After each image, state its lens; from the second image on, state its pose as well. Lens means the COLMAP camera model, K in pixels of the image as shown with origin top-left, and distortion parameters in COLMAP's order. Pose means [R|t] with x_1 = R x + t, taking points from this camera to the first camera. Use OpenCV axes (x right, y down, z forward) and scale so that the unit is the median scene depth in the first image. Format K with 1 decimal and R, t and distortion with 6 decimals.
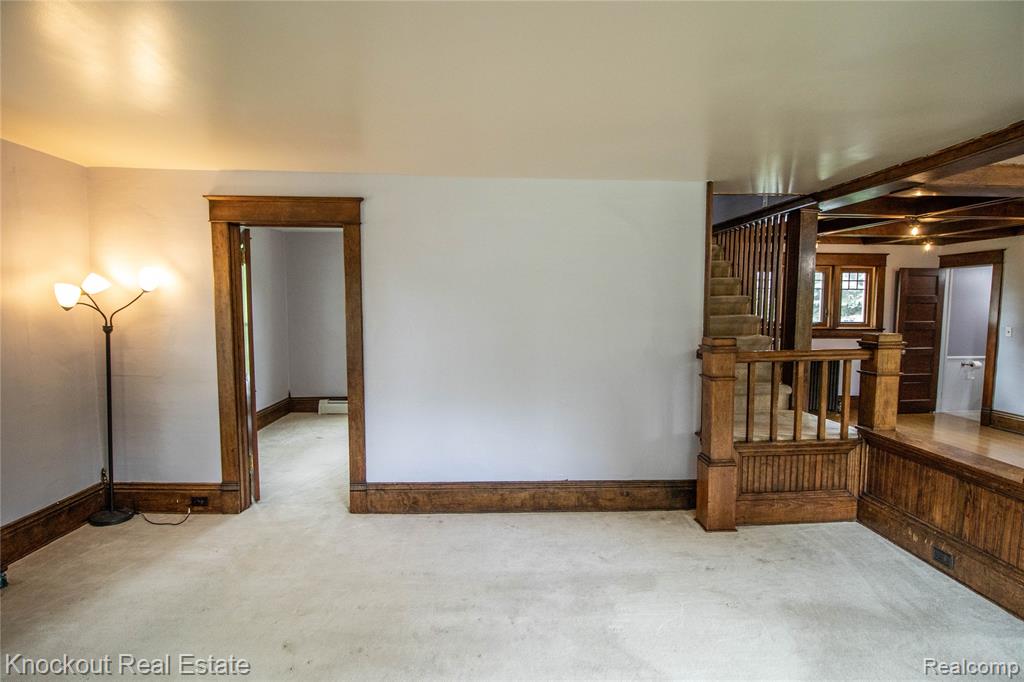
lens RADIAL K [[485.4, 0, 506.1], [0, 485.4, 343.5], [0, 0, 1]] dist [-0.002485, -0.009528]
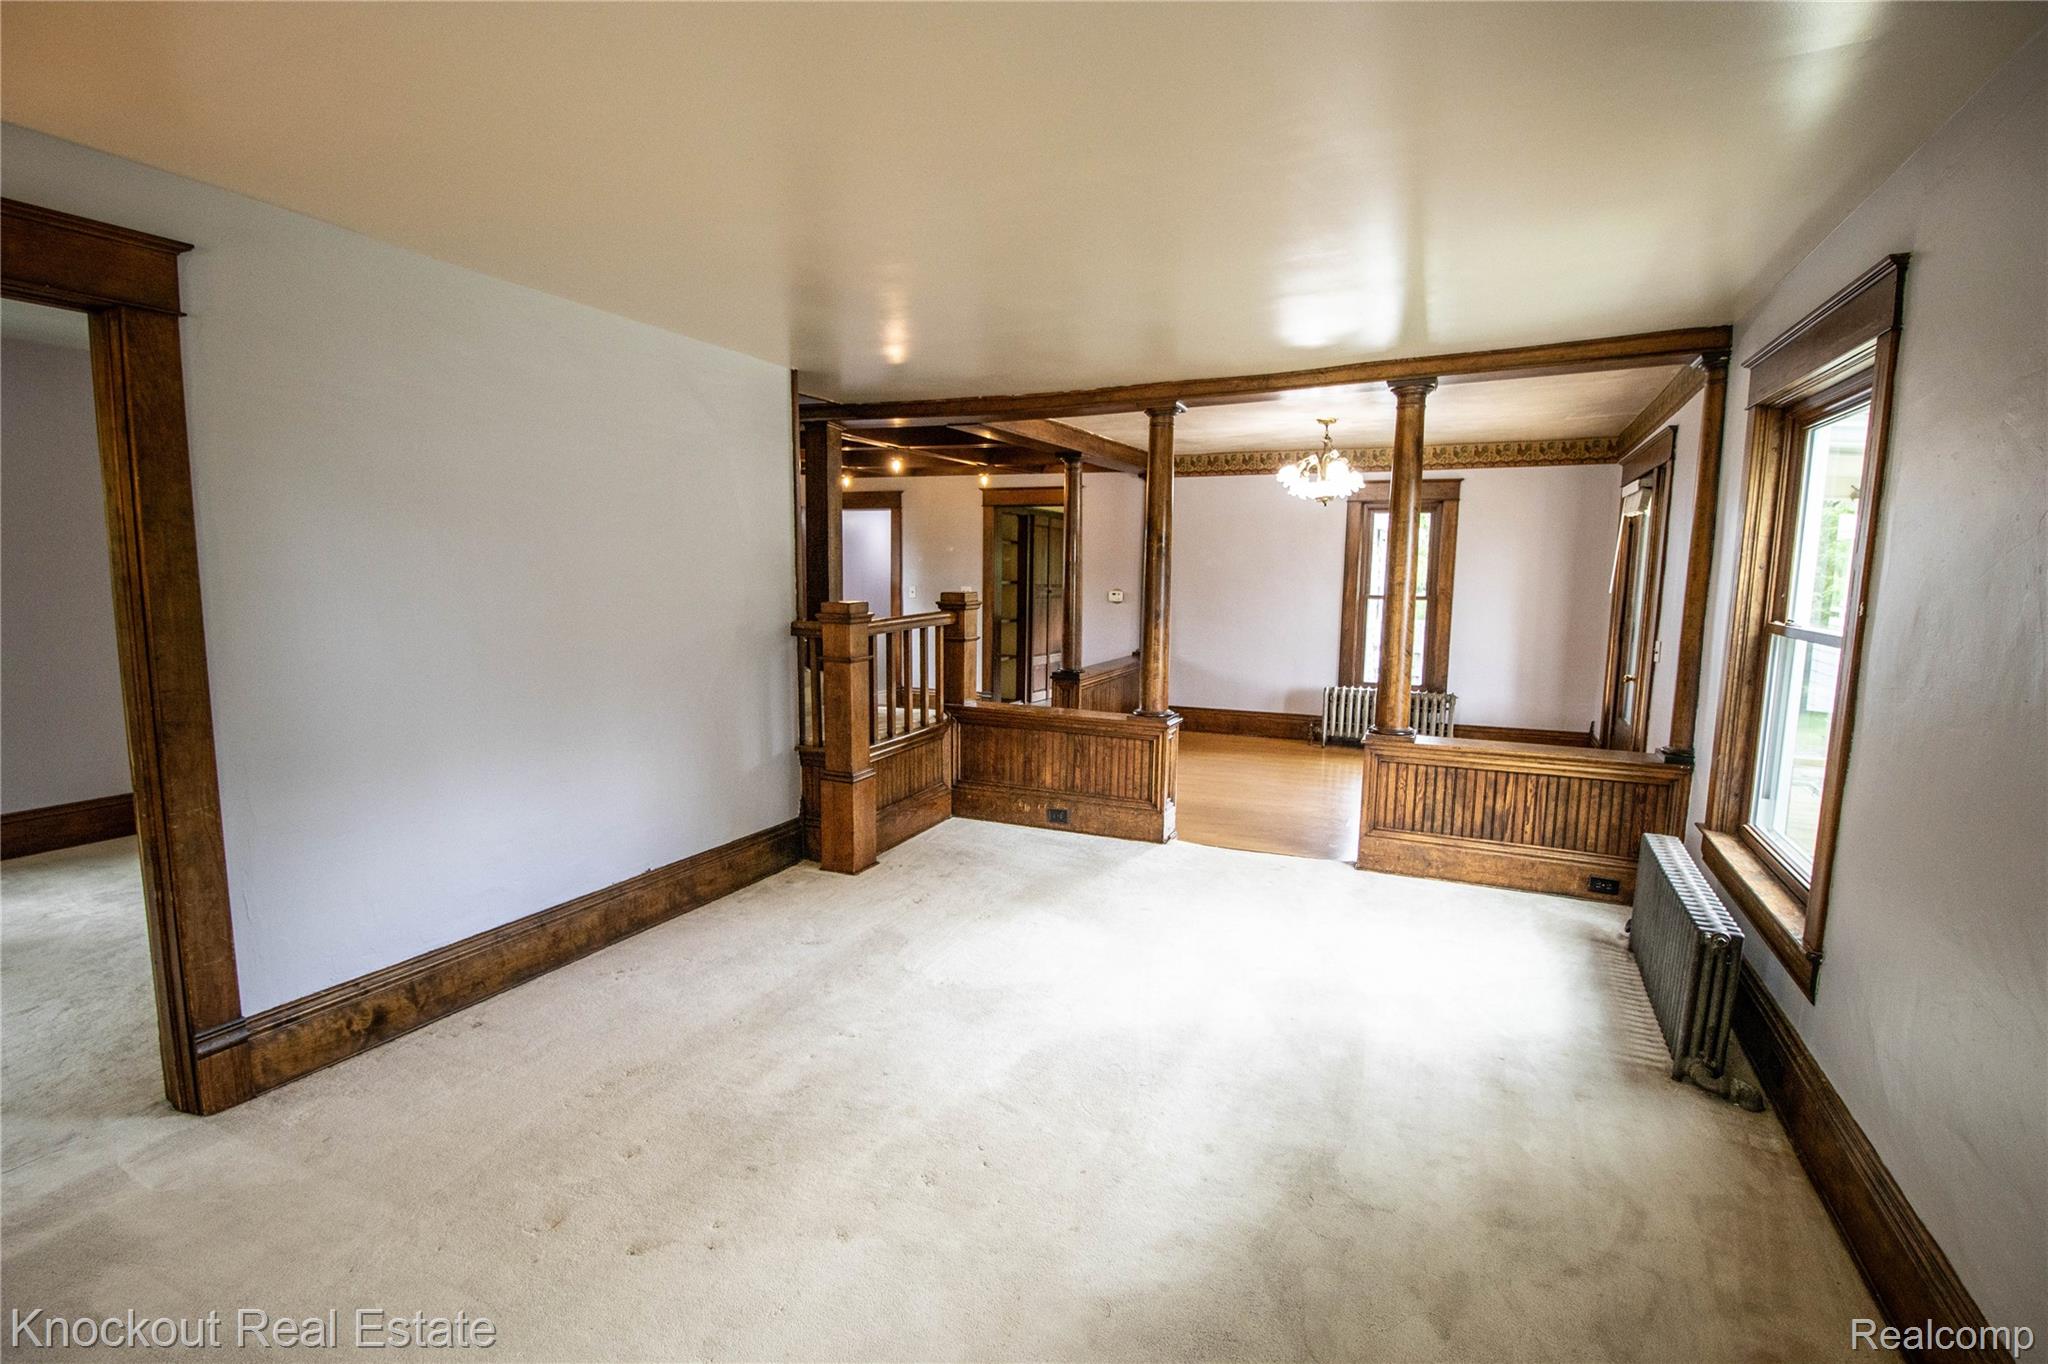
lens RADIAL K [[970.8, 0, 1010.9], [0, 970.8, 690.4], [0, 0, 1]] dist [-0.002485, -0.009528]
pose [[0.449925, -0.108333, 0.886471, -0.682077], [0.055441, 0.994089, 0.093346, -0.003283], [-0.891344, 0.007149, 0.453271, 0.135068]]
